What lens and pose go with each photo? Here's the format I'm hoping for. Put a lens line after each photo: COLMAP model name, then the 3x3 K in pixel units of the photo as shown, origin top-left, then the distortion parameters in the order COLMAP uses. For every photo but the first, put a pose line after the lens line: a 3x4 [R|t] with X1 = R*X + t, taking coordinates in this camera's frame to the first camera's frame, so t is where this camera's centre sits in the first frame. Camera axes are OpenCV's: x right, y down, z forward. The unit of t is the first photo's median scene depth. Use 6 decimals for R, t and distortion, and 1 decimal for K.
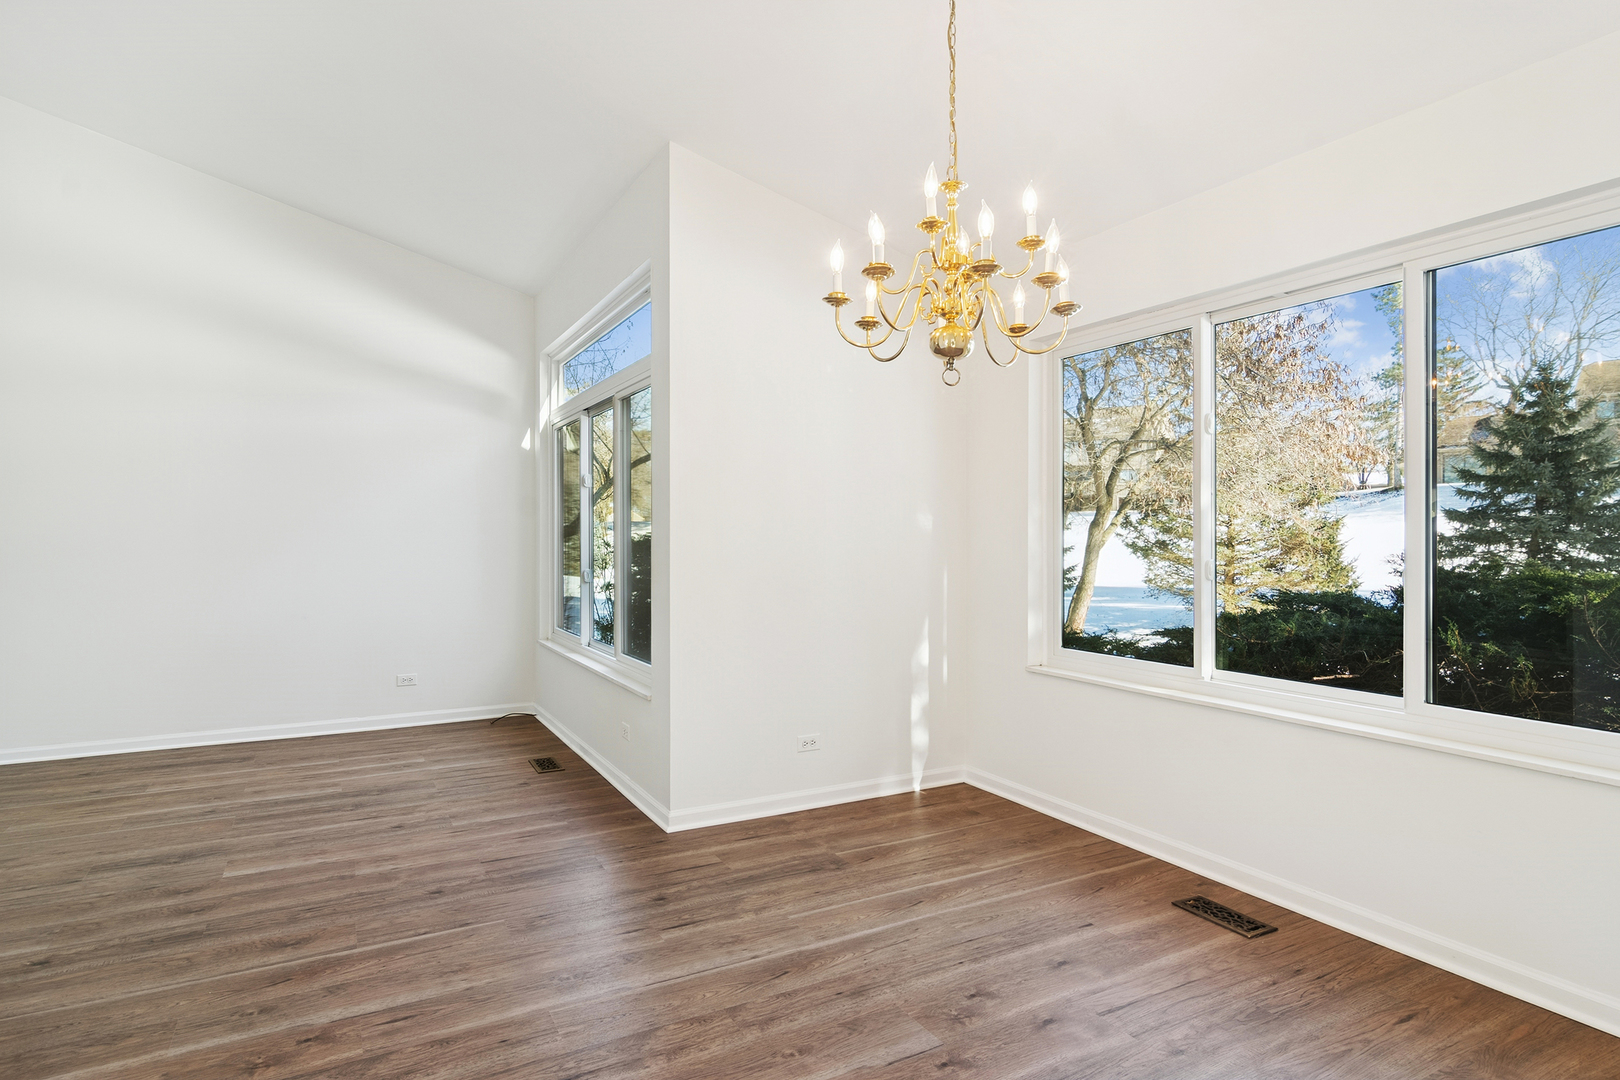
lens RADIAL K [[872.6, 0, 833.4], [0, 872.6, 543.0], [0, 0, 1]] dist [0.002452, 0.000796]
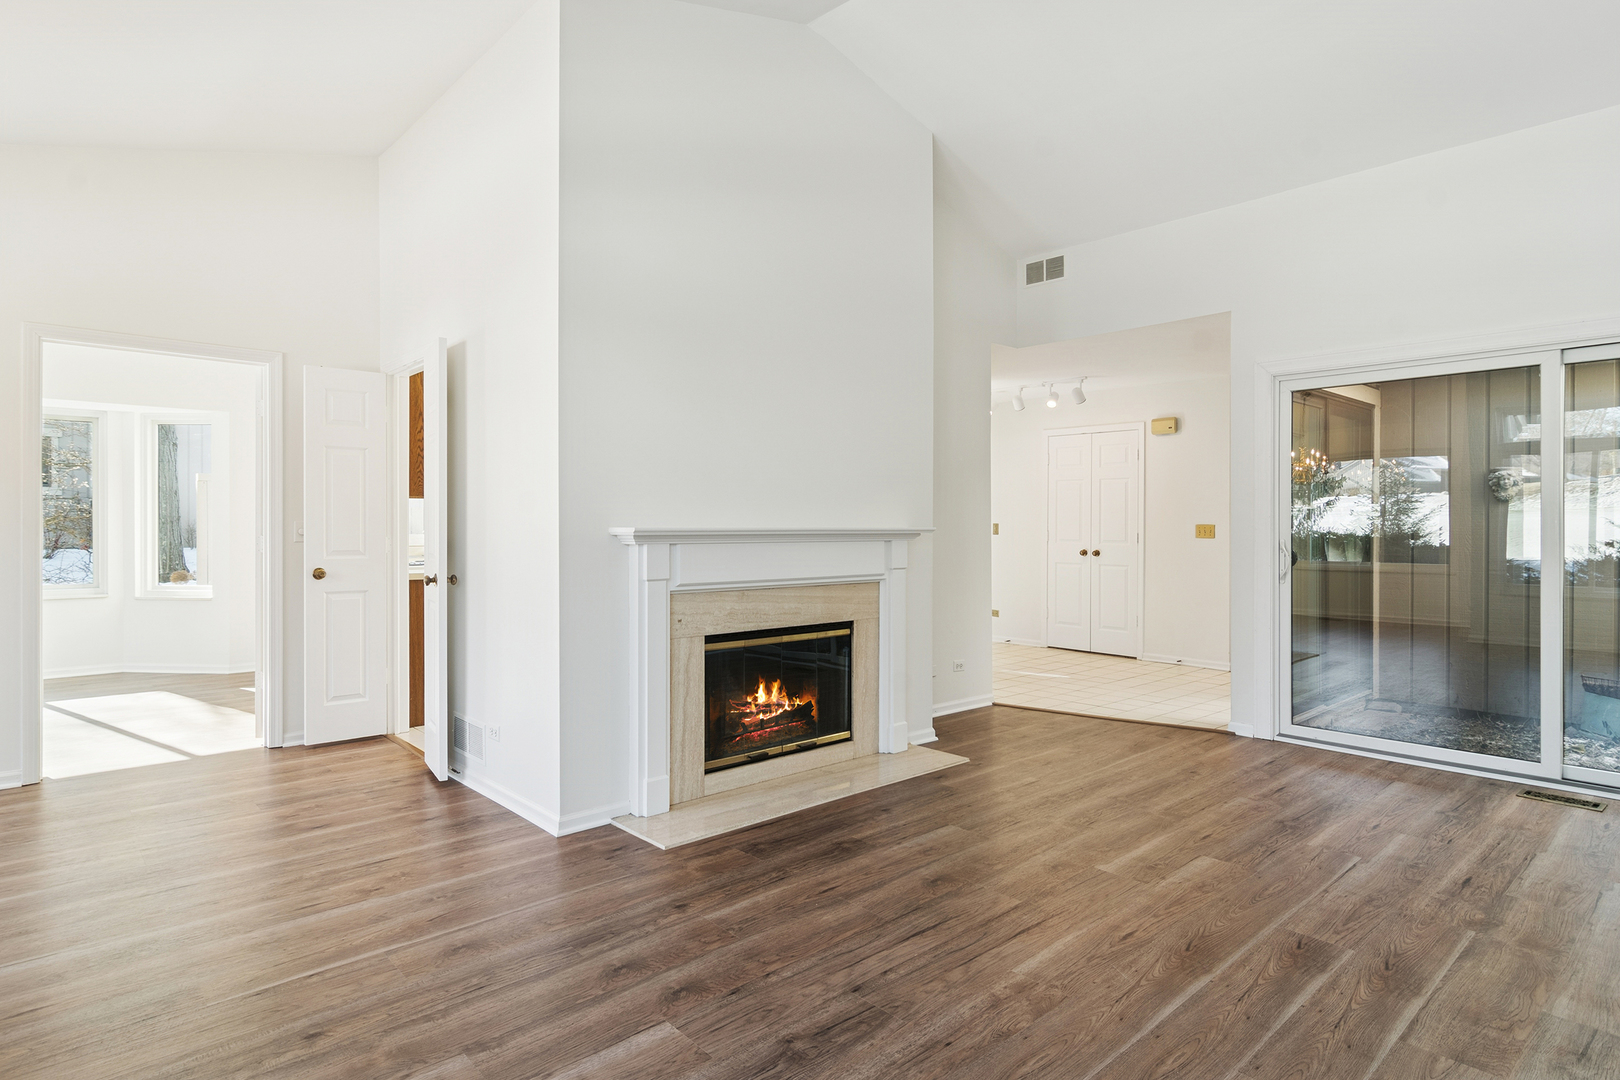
lens RADIAL K [[872.6, 0, 811.3], [0, 872.6, 528.1], [0, 0, 1]] dist [0.002452, 0.000796]
pose [[-0.977537, -0.002764, -0.210746, -0.745786], [-0.004908, 0.999941, 0.009651, -0.009277], [0.210707, 0.010468, -0.977493, 1.889567]]
